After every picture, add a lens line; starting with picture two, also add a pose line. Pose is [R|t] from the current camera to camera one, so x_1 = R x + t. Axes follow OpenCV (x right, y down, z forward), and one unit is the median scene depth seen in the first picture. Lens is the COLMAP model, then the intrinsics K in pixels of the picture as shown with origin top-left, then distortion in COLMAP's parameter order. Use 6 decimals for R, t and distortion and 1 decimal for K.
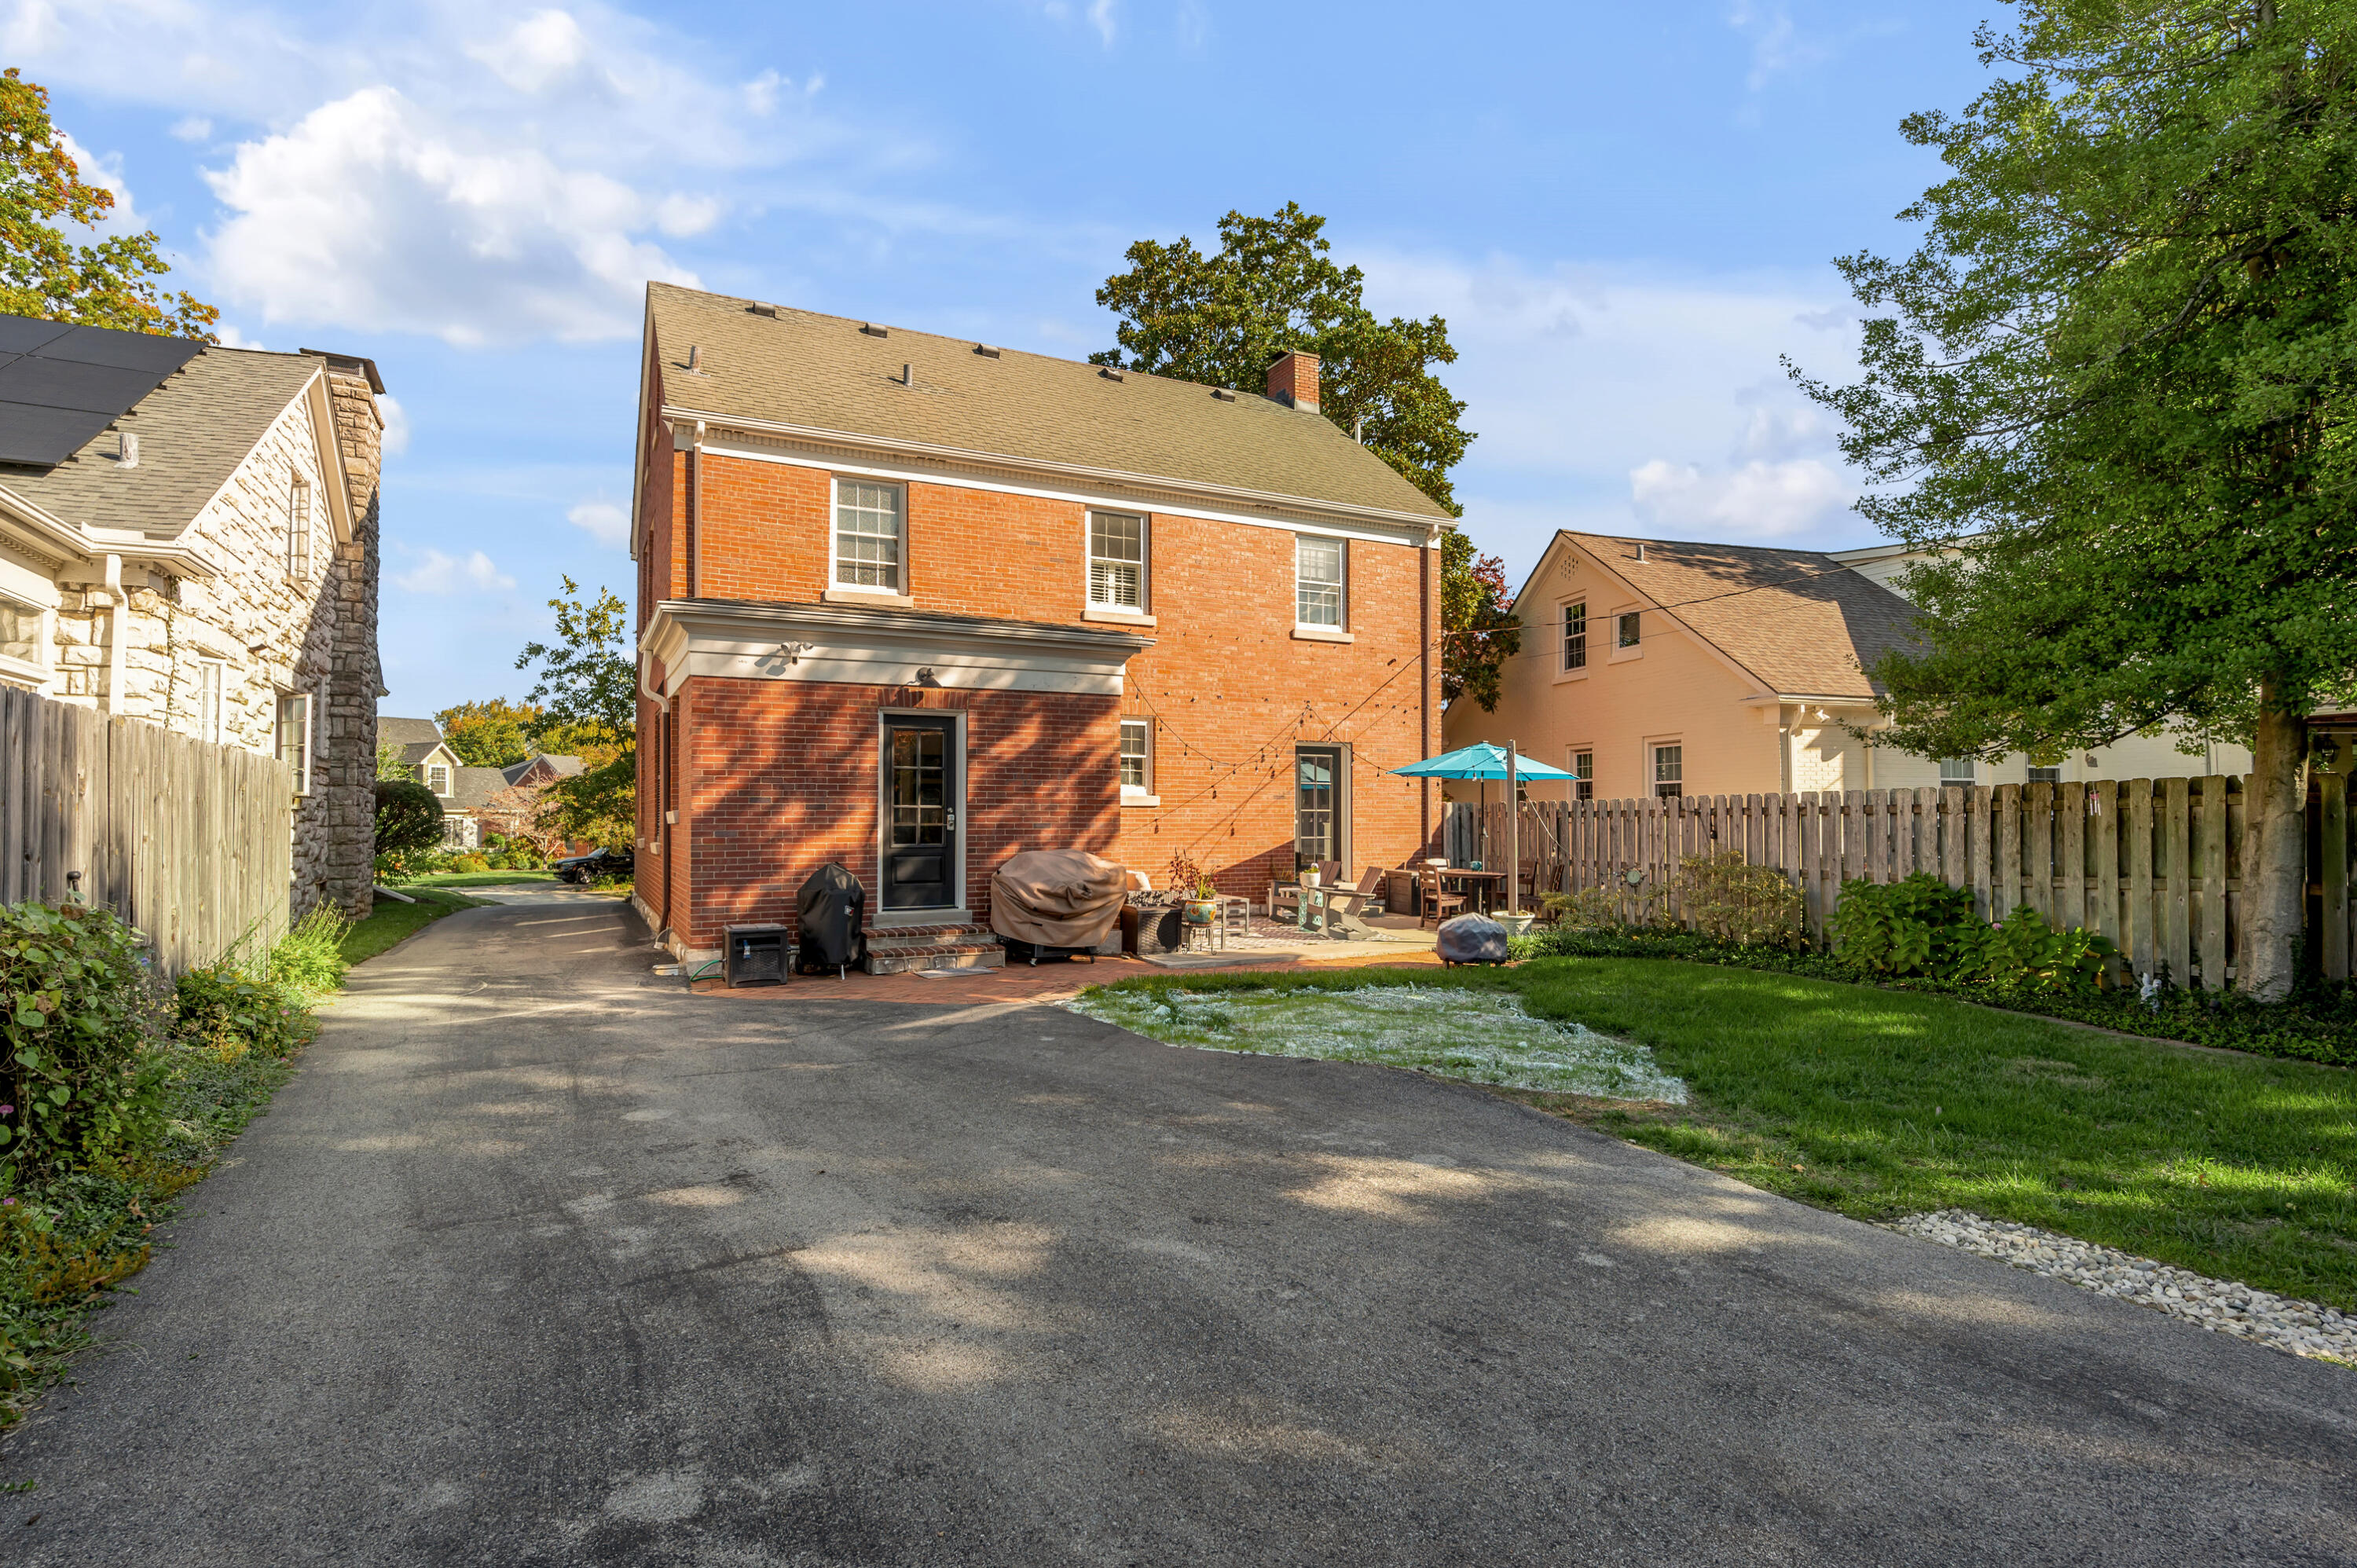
lens RADIAL K [[1168.4, 0, 1170.1], [0, 1168.4, 799.1], [0, 0, 1]] dist [0.001891, 0.000190]
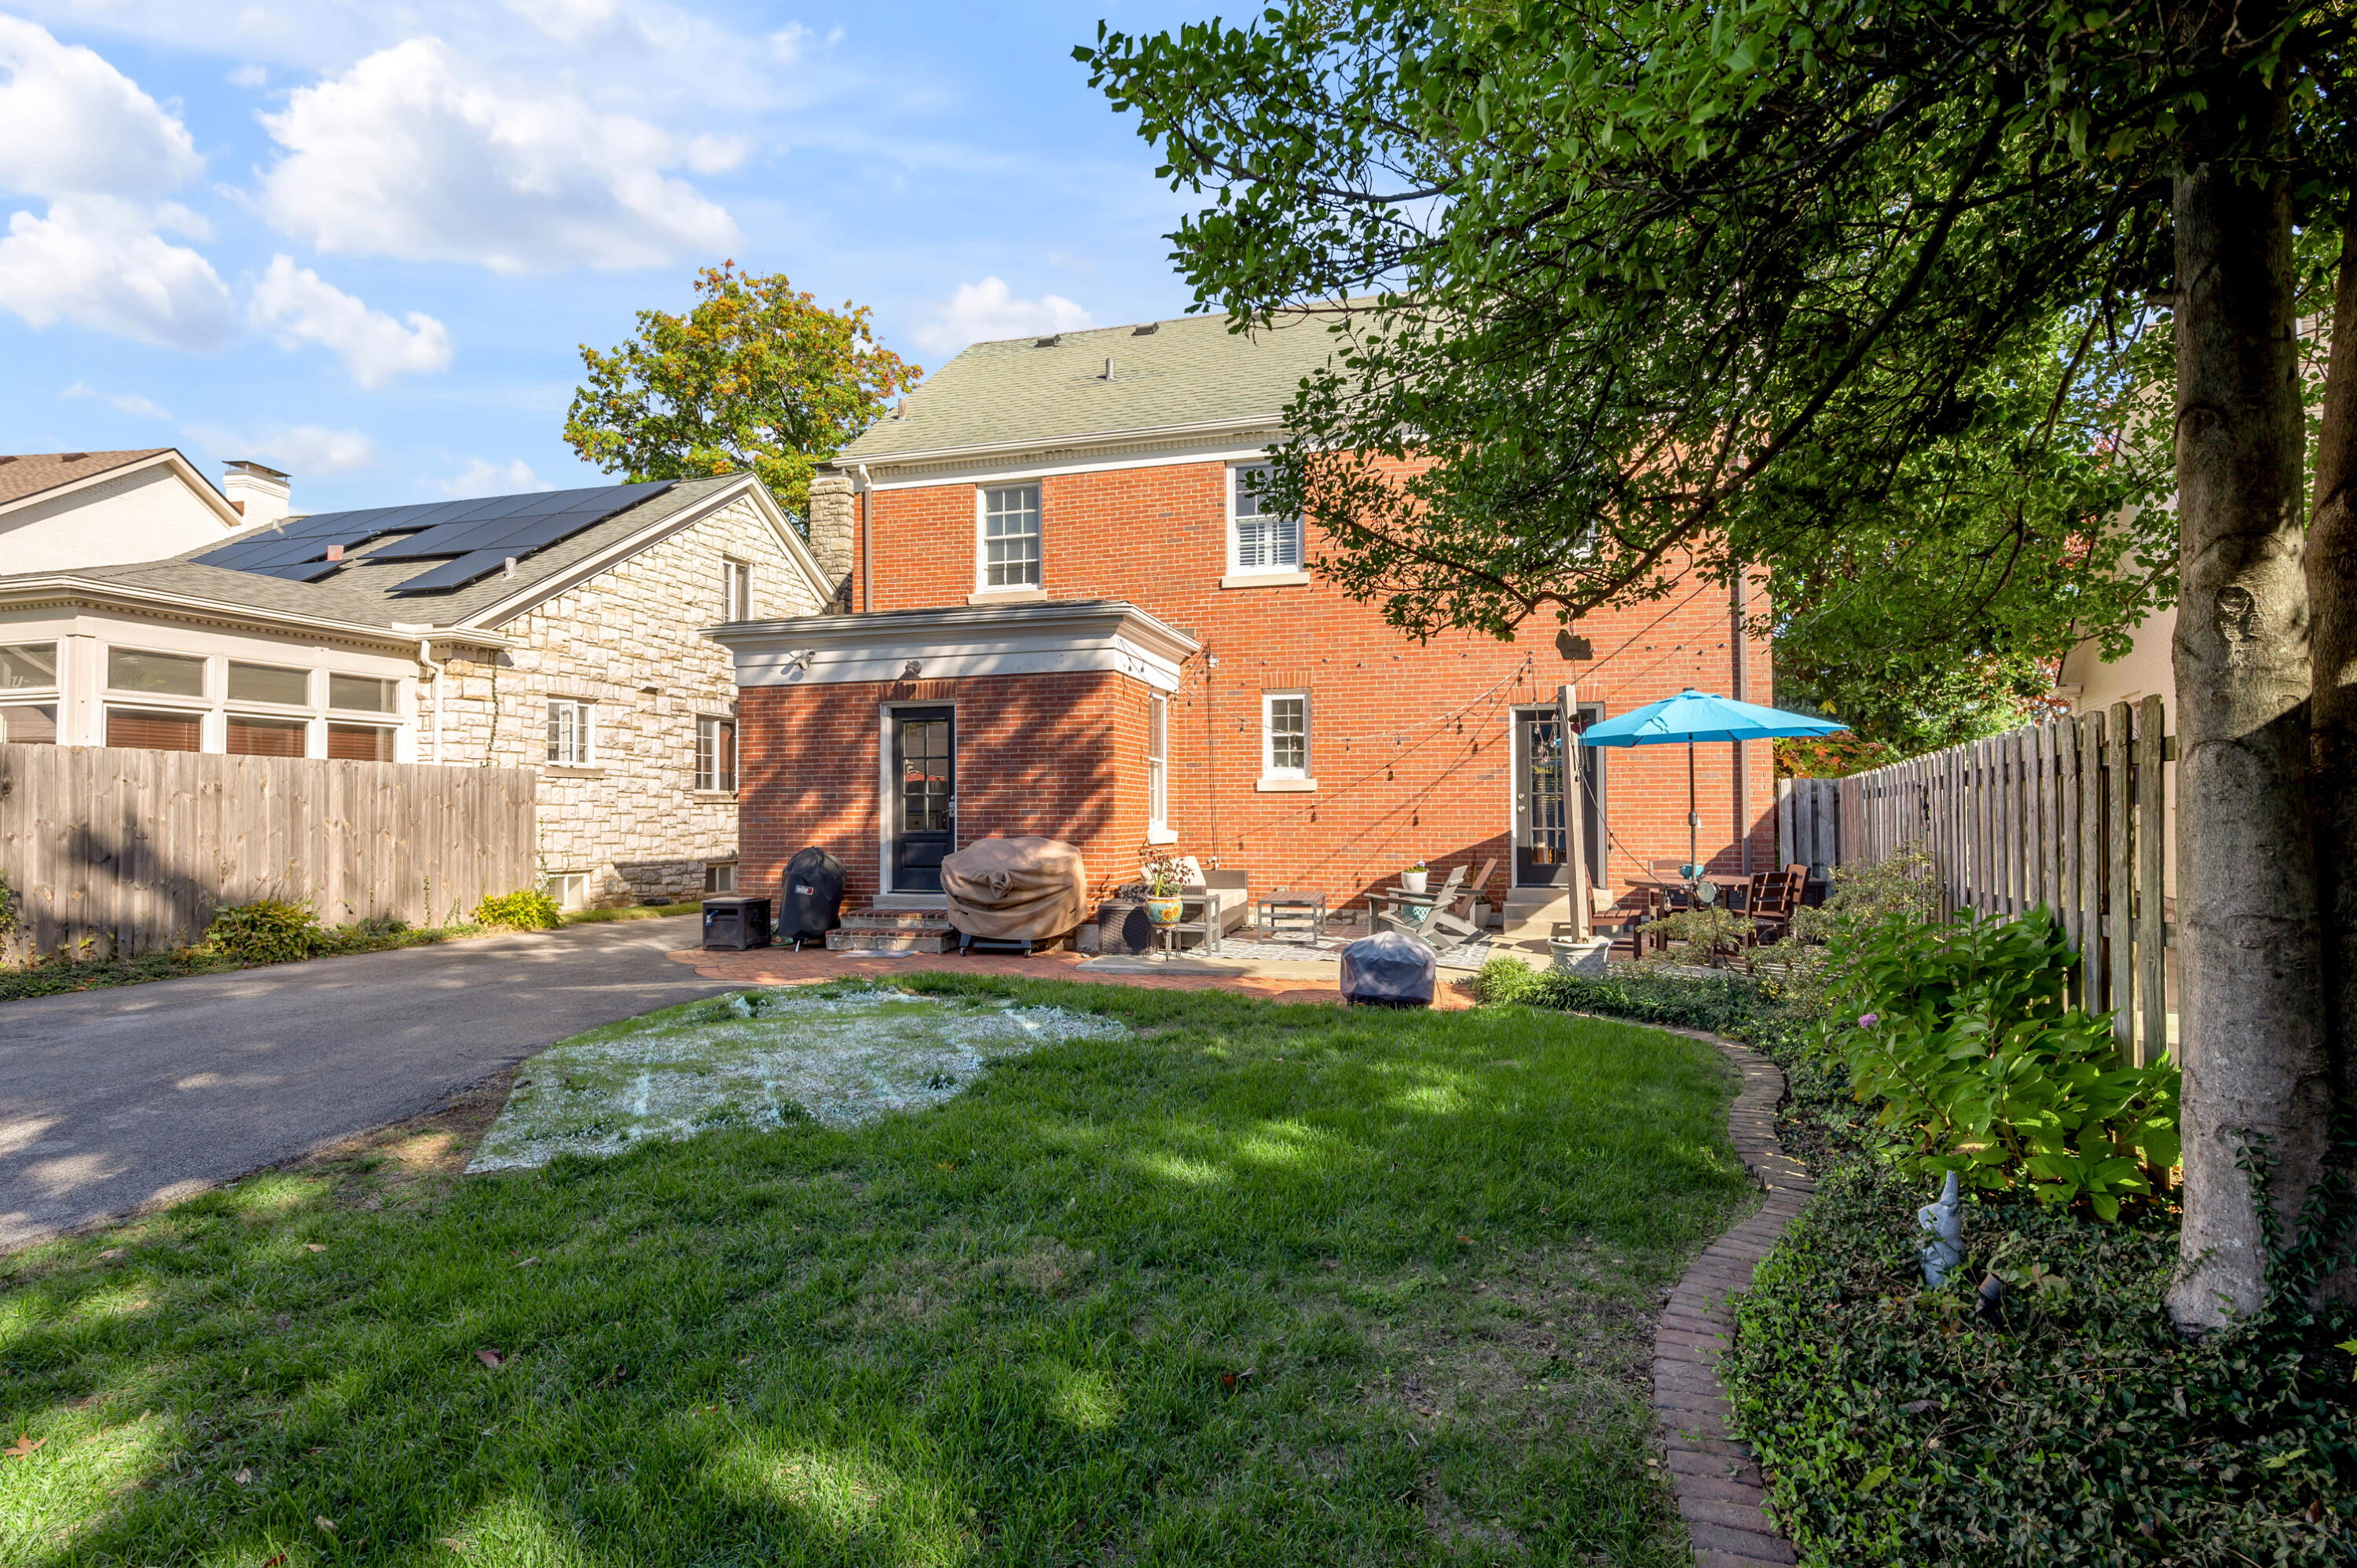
lens RADIAL K [[1168.4, 0, 1165.1], [0, 1168.4, 794.6], [0, 0, 1]] dist [0.001891, 0.000190]
pose [[0.734748, -0.014078, -0.678194, 0.601081], [0.014874, 0.999879, -0.004642, 0.013720], [0.678177, -0.006677, 0.734868, 0.349198]]
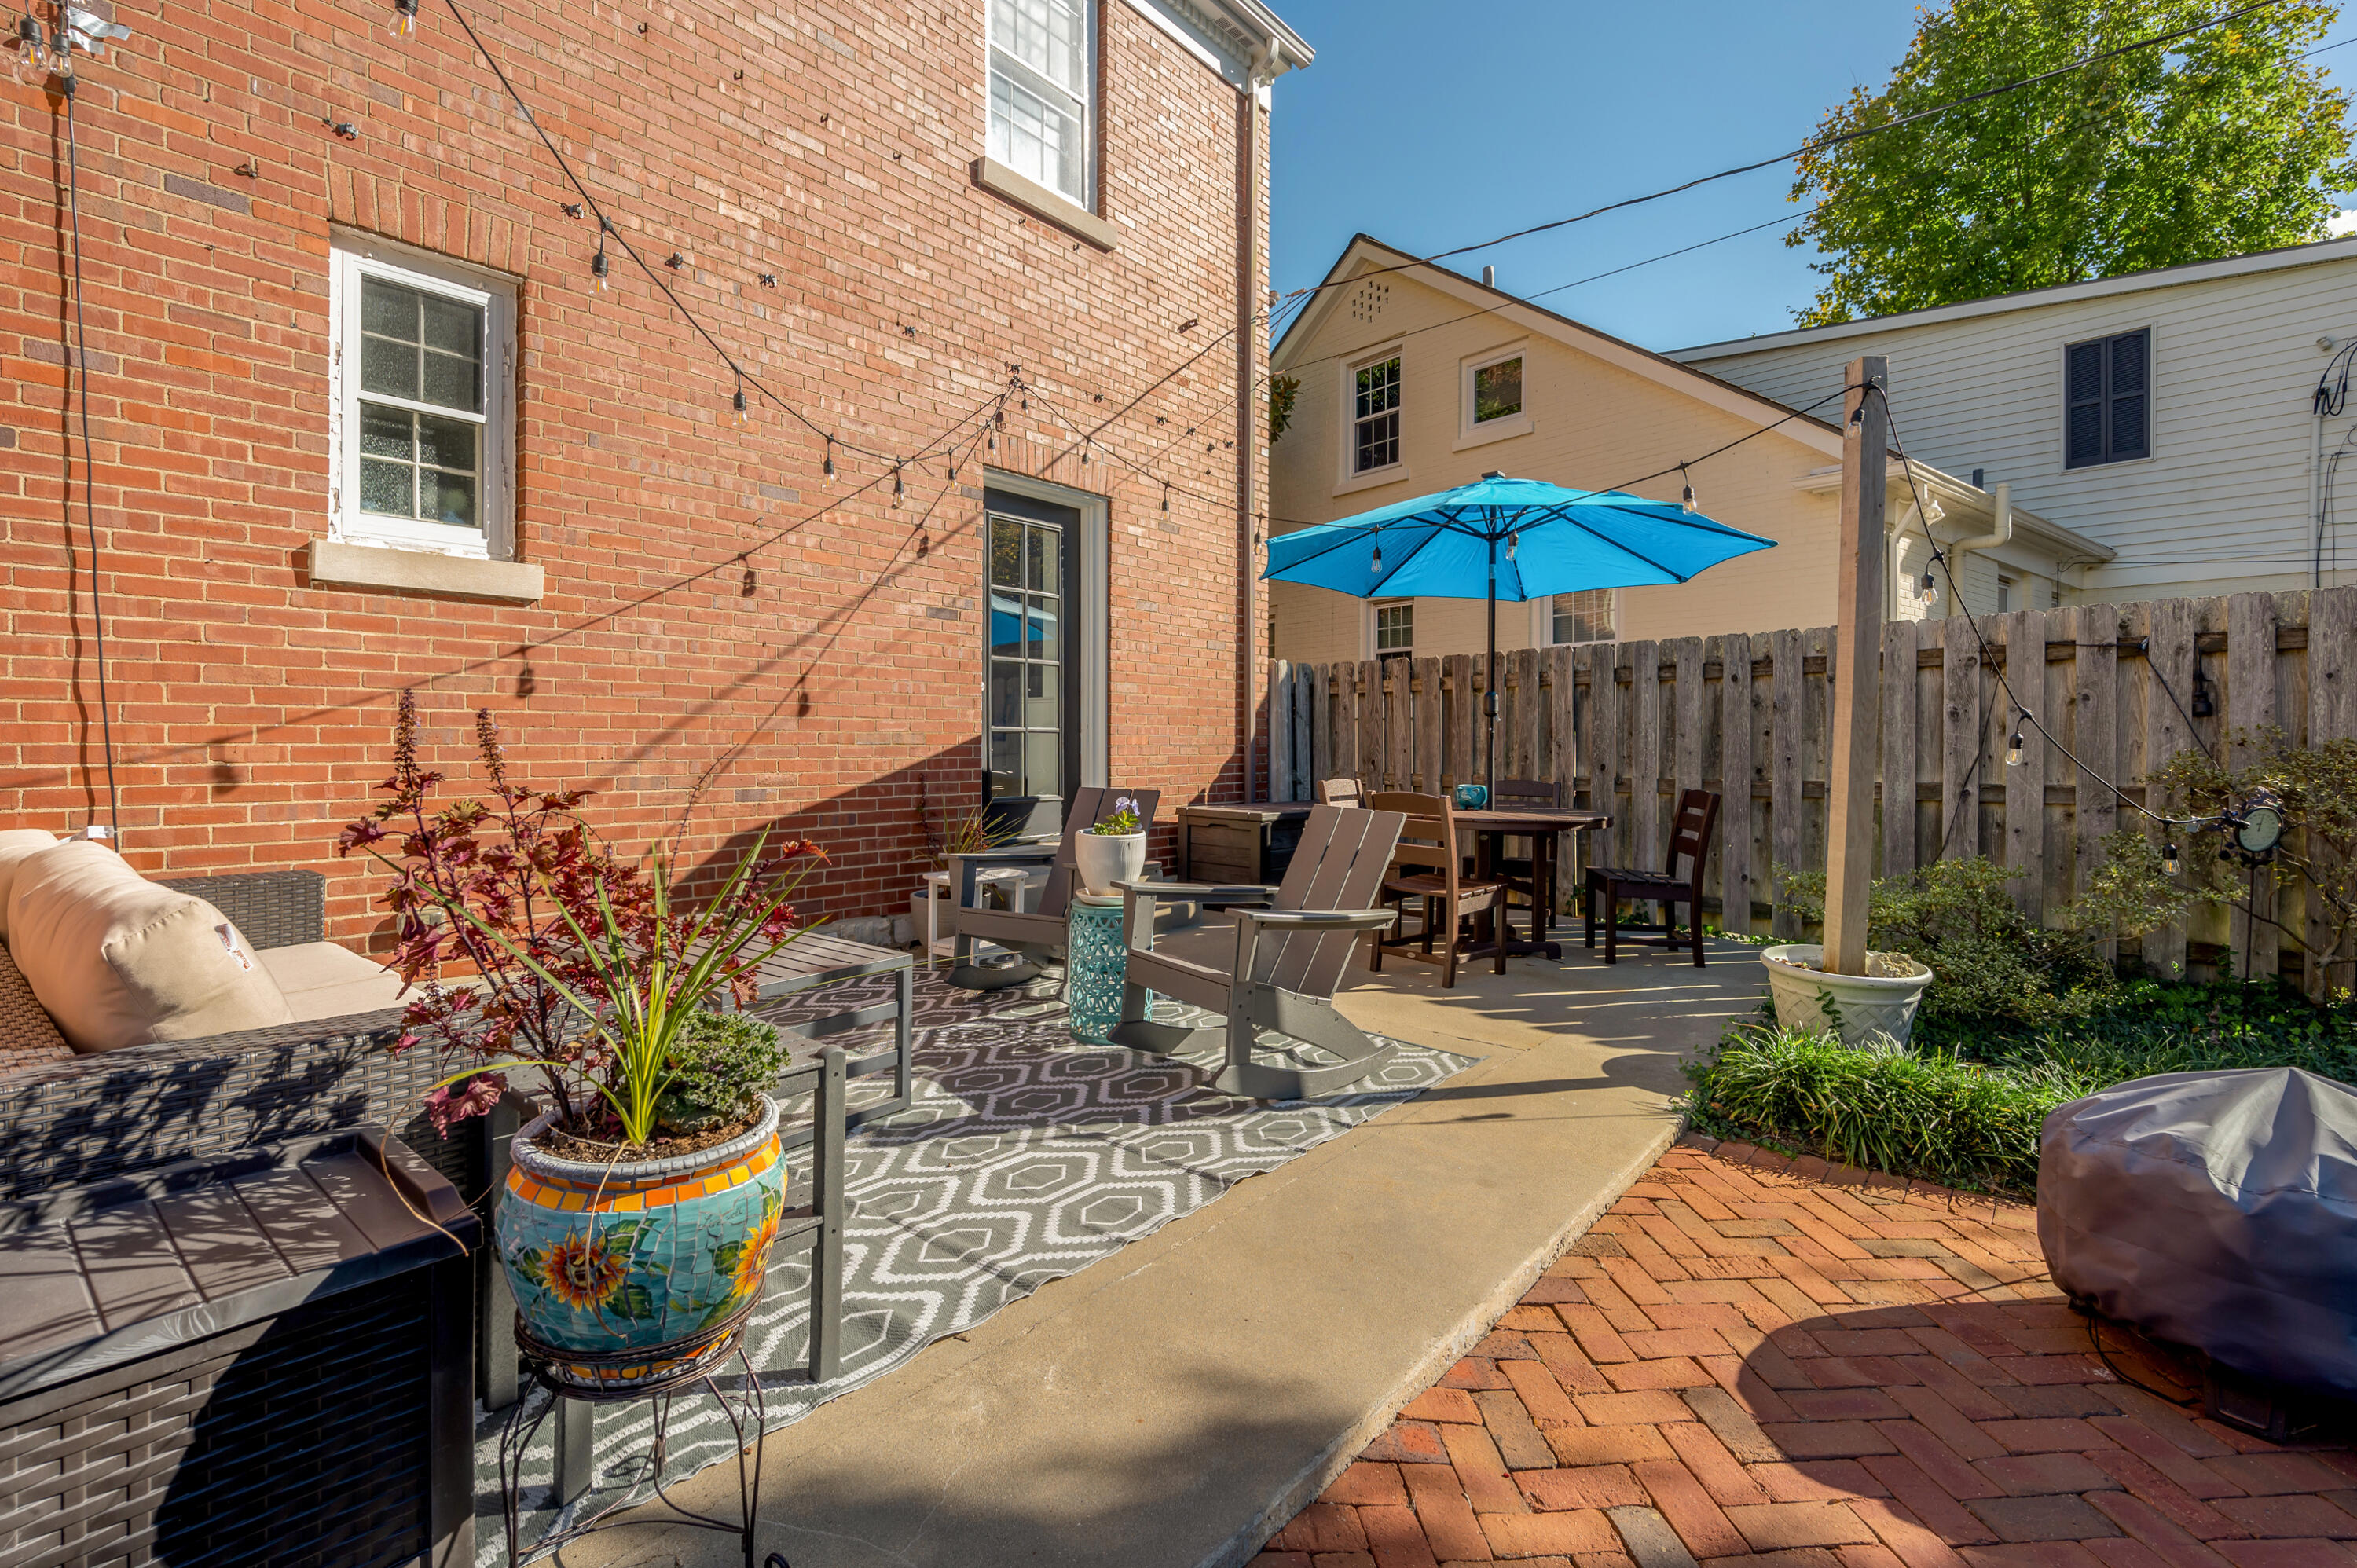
lens RADIAL K [[1110.9, 0, 1175.4], [0, 1110.9, 743.9], [0, 0, 1]] dist [-0.004064, -0.000100]
pose [[0.915954, 0.003858, 0.401266, 0.028690], [-0.010362, 0.999848, 0.014039, 0.042605], [-0.401151, -0.017017, 0.915854, 0.841634]]
